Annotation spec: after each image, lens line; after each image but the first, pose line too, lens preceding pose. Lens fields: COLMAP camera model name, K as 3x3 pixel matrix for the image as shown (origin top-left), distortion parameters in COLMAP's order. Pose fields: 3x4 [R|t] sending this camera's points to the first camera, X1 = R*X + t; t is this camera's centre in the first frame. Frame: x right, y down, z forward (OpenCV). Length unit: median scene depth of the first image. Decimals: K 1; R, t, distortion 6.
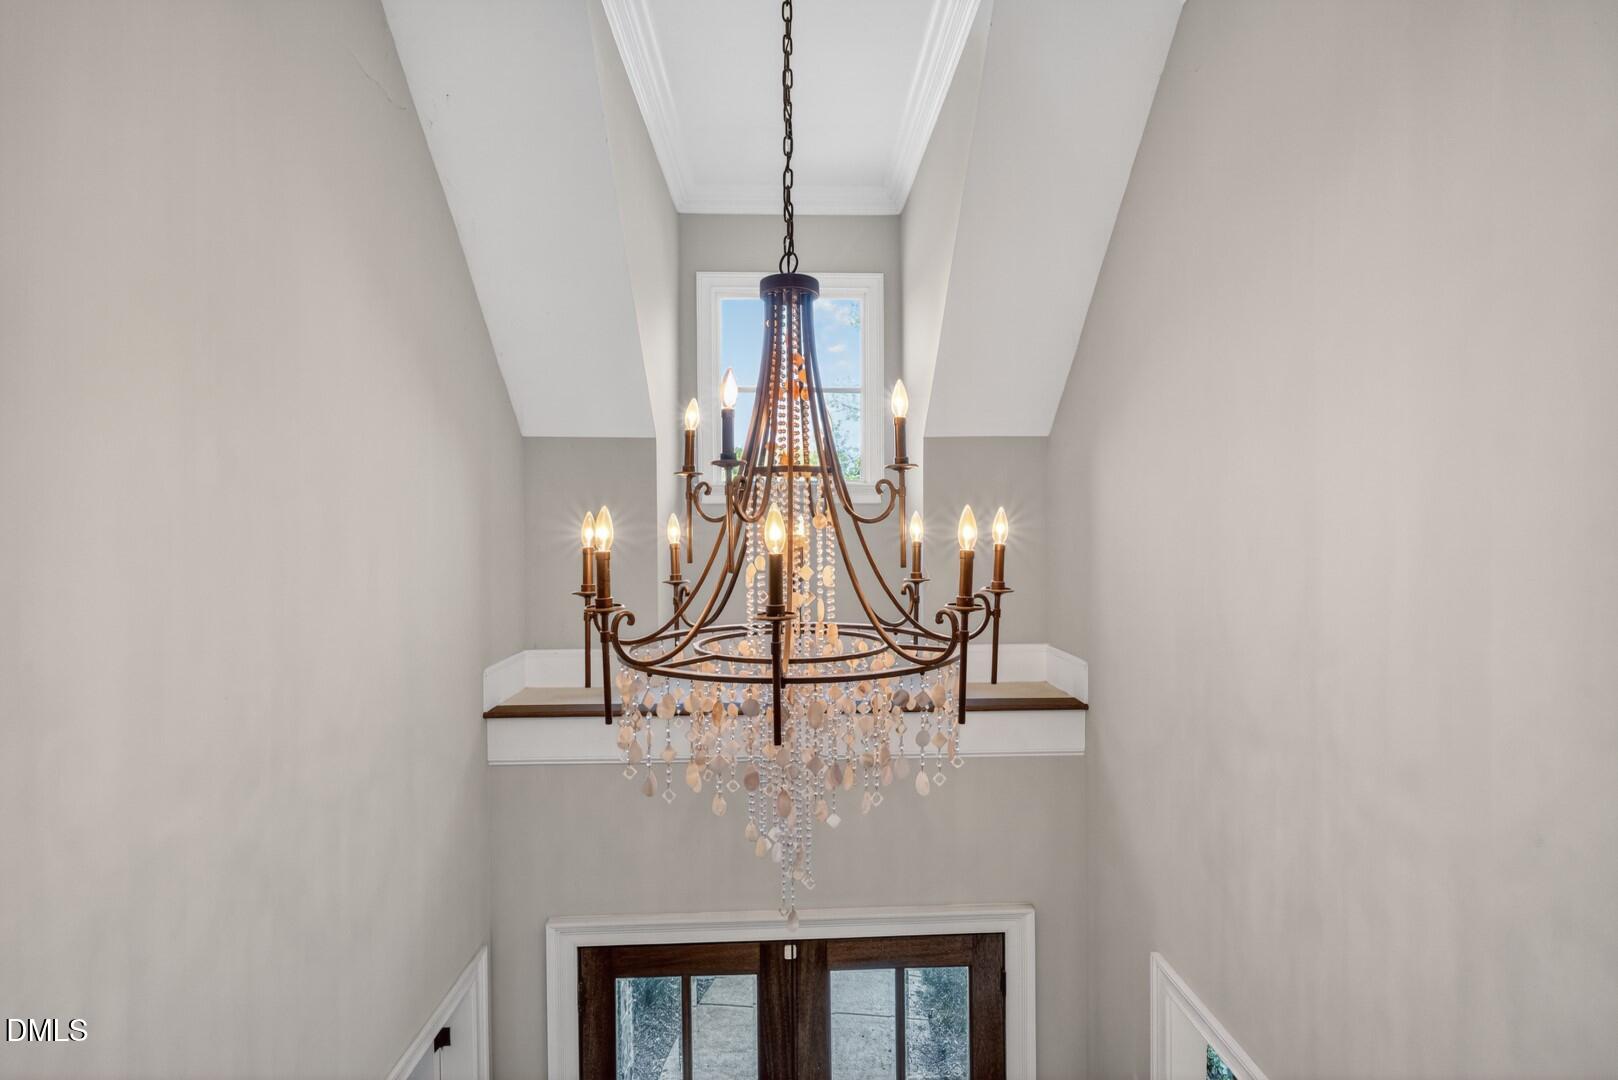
lens RADIAL K [[751.3, 0, 810.8], [0, 751.3, 534.3], [0, 0, 1]] dist [0.000201, 0.000010]
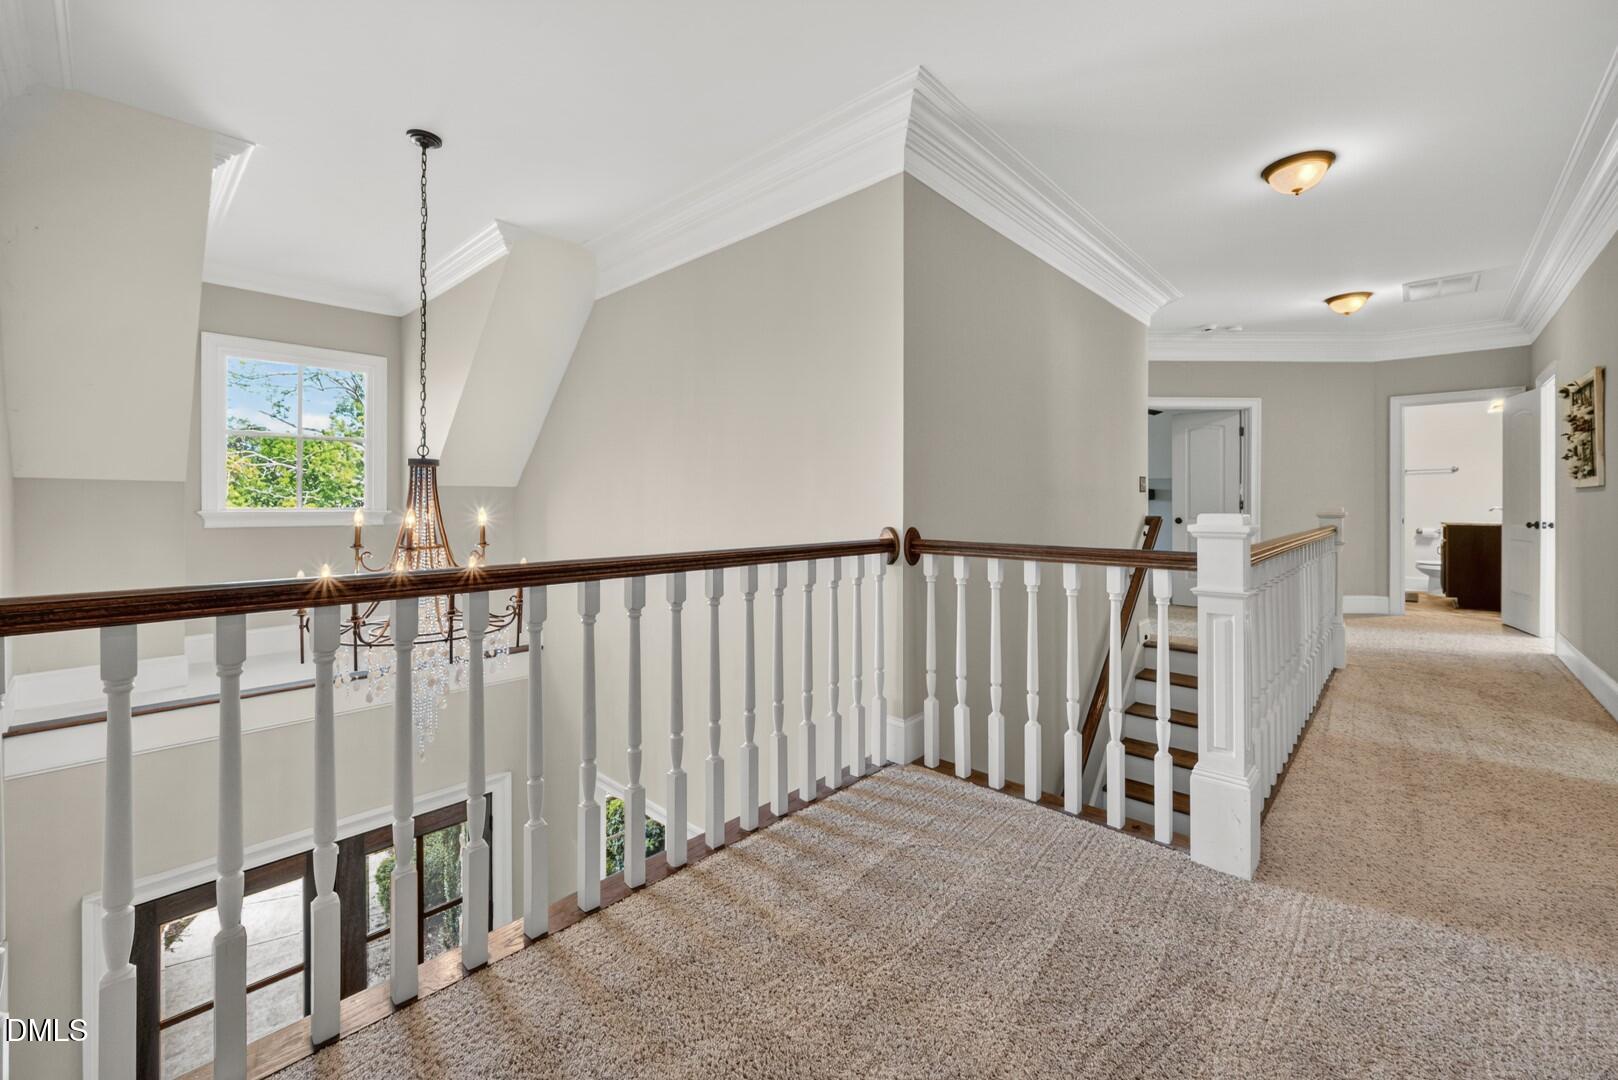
lens RADIAL K [[646.0, 0, 825.4], [0, 646.0, 504.2], [0, 0, 1]] dist [0.004845, 0.000266]
pose [[0.691810, 0.005479, 0.722059, -0.539426], [0.001442, 0.999959, -0.008969, -0.176984], [-0.722078, 0.007246, 0.691774, -1.053852]]
